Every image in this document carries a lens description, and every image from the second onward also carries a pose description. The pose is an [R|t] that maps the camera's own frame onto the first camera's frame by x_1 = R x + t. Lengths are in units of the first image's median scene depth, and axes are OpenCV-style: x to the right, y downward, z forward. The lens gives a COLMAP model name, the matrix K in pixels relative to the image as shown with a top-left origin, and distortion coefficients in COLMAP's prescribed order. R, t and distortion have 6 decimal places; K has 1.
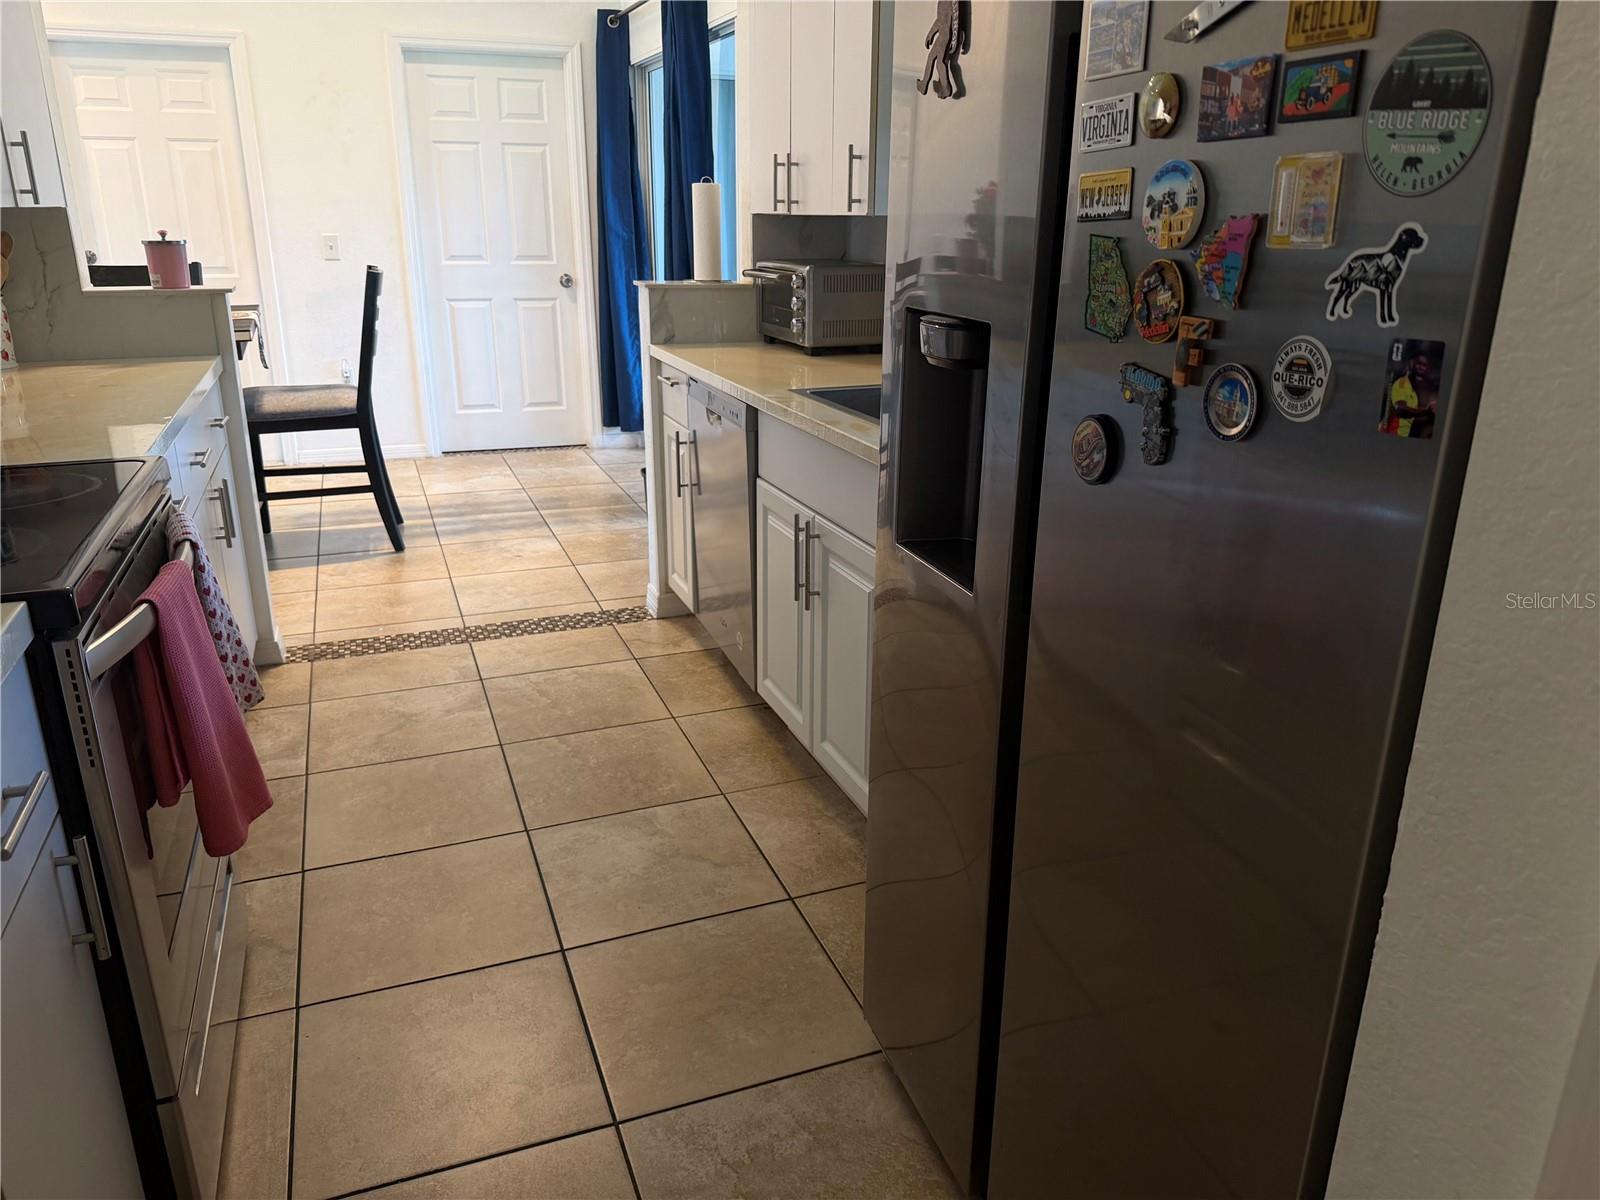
lens RADIAL K [[1111.9, 0, 806.8], [0, 1111.9, 584.0], [0, 0, 1]] dist [0.043751, -0.067132]
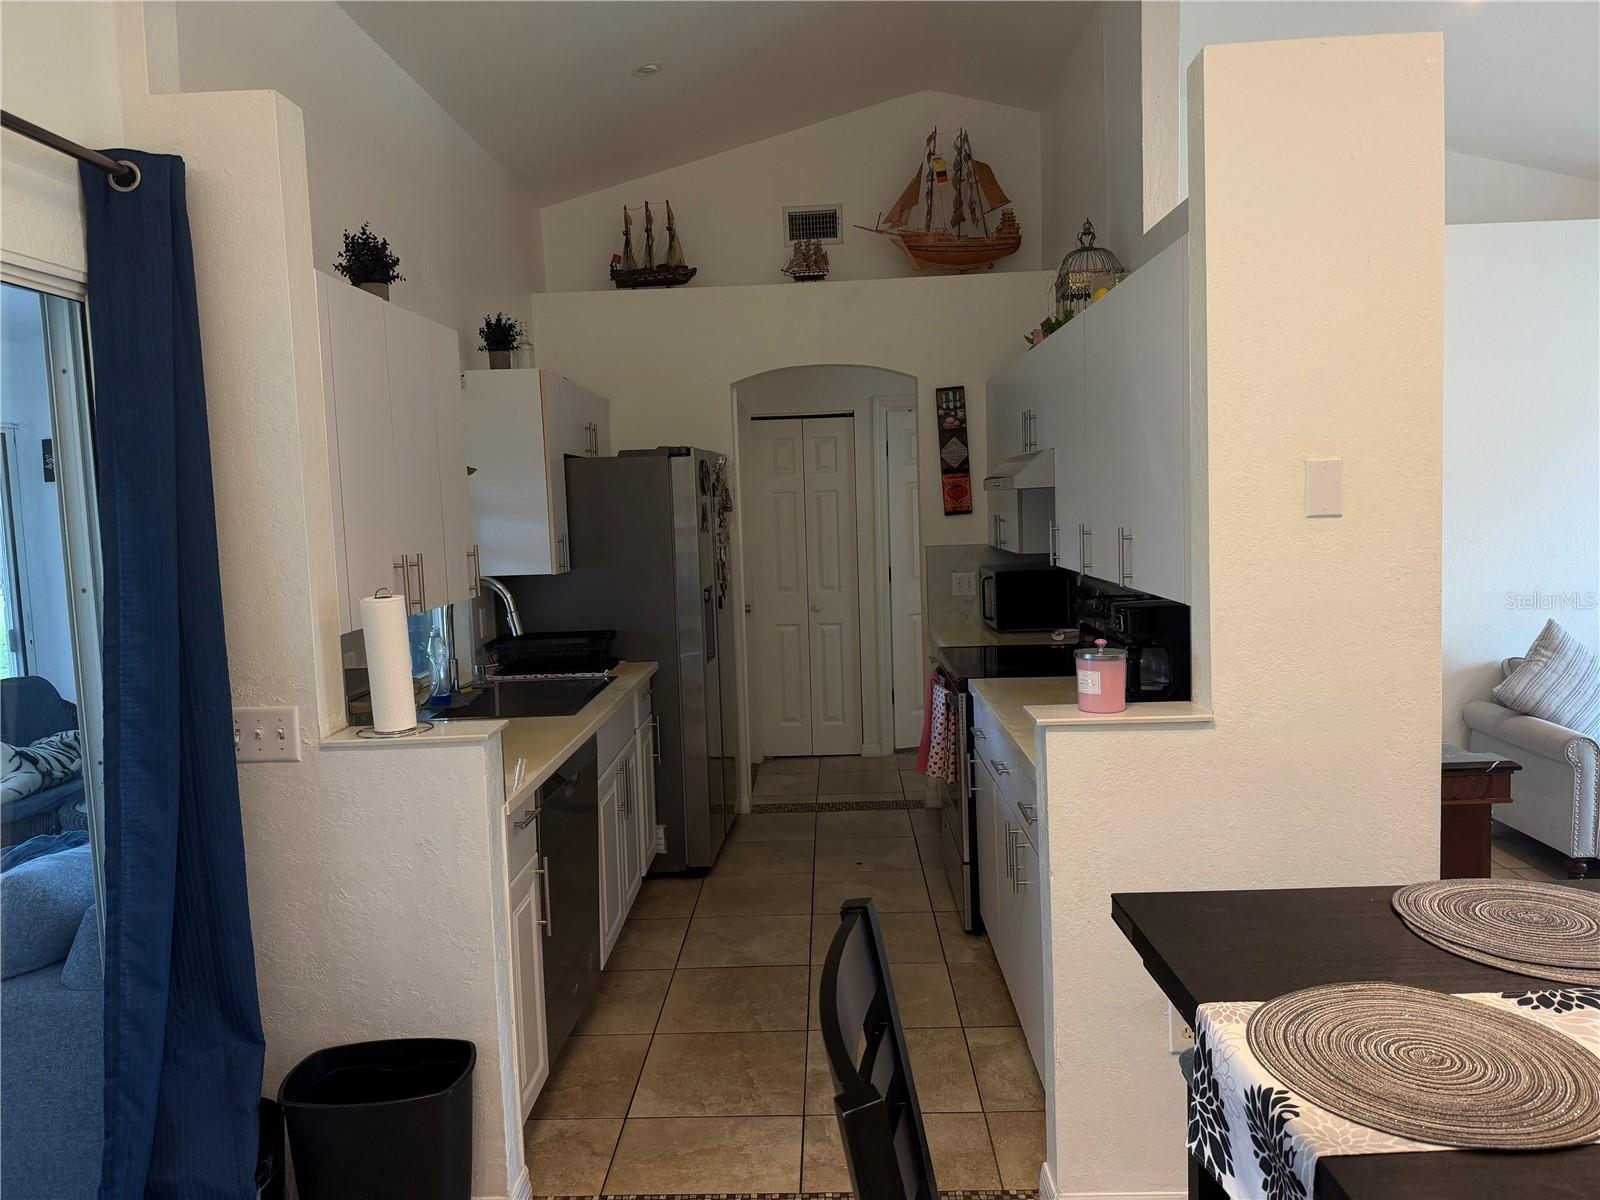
lens RADIAL K [[1122.4, 0, 800.0], [0, 1122.4, 600.0], [0, 0, 1]] dist [0.120423, -0.260301]
pose [[-0.918578, -0.012434, 0.395045, -0.548680], [0.151507, 0.912078, 0.380997, -0.534670], [-0.365049, 0.409827, -0.835931, 1.367189]]
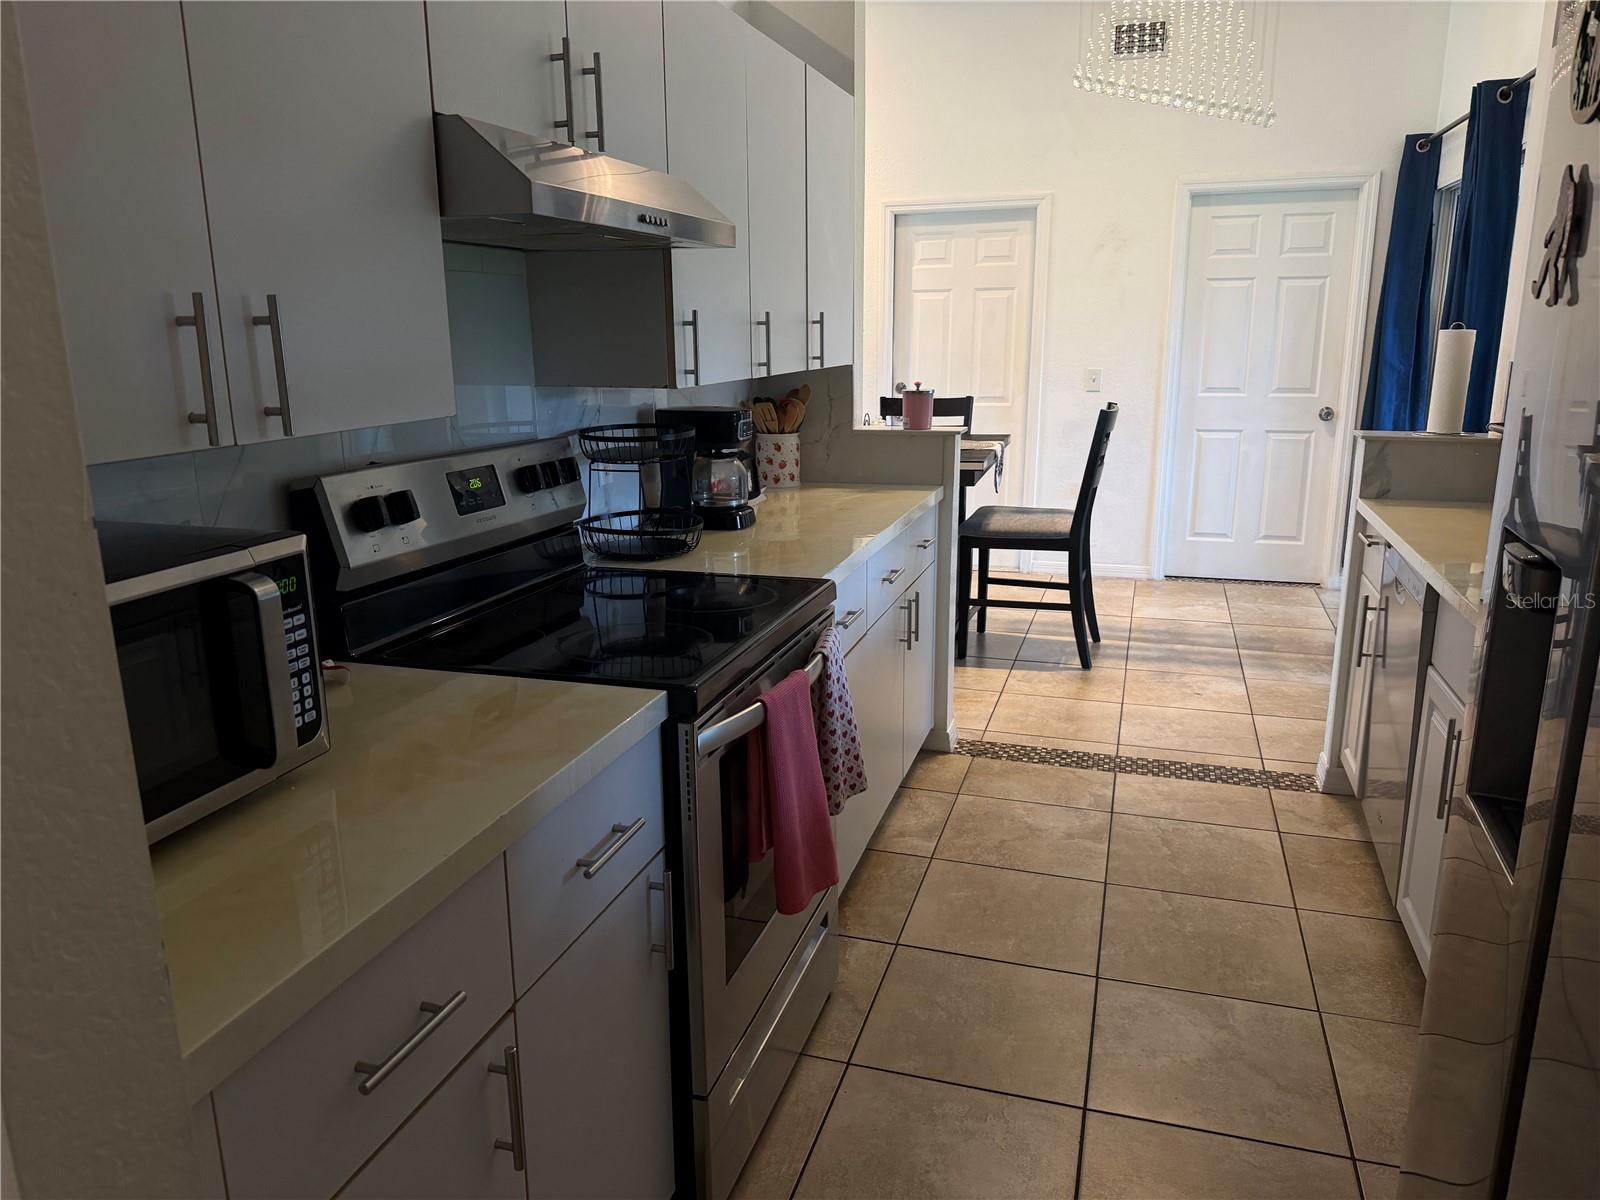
lens RADIAL K [[1102.6, 0, 800.0], [0, 1102.6, 600.0], [0, 0, 1]] dist [0.096515, -0.176738]
pose [[0.775275, 0.131093, -0.617870, 0.077550], [-0.180568, 0.983399, -0.017922, -0.030431], [0.605264, 0.125462, 0.786076, 0.005152]]
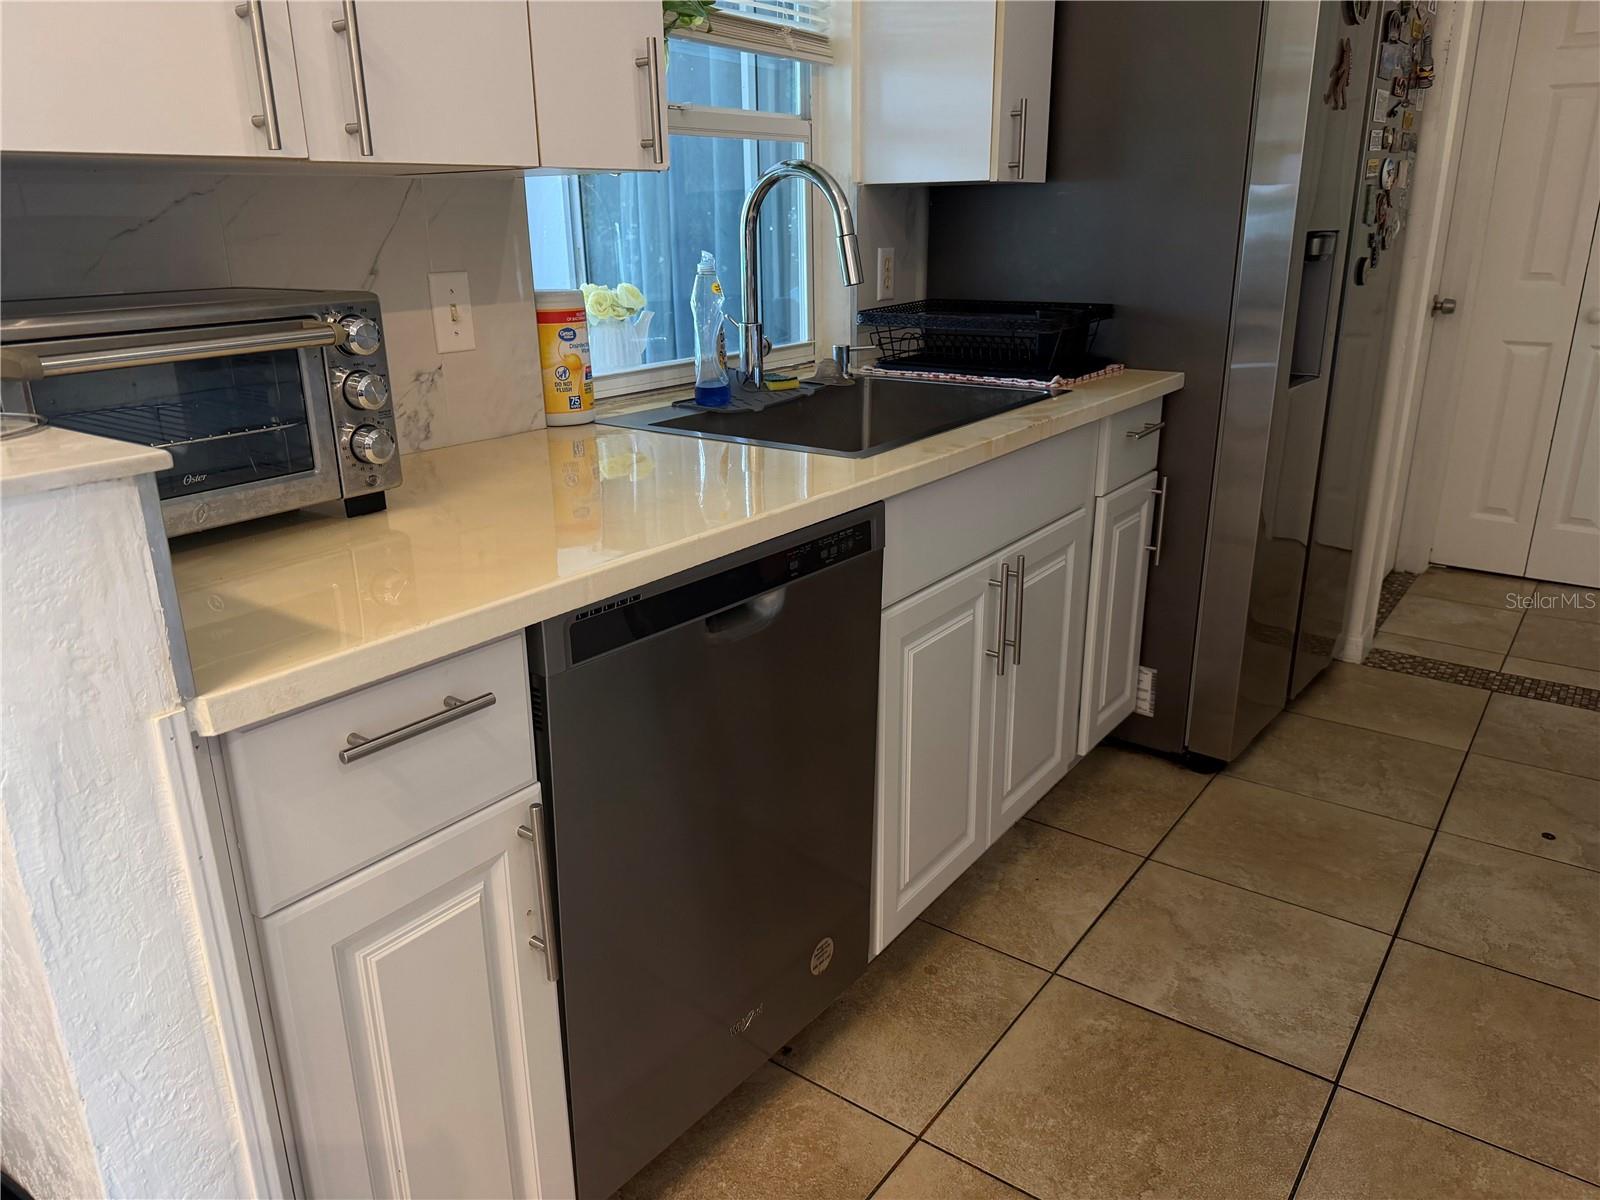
lens RADIAL K [[1135.4, 0, 800.0], [0, 1135.4, 600.0], [0, 0, 1]] dist [0.056318, -0.071043]
pose [[-0.531920, -0.273718, 0.801336, -0.363263], [0.275350, 0.838982, 0.469352, -0.288757], [-0.800777, 0.470306, -0.370903, 0.906162]]
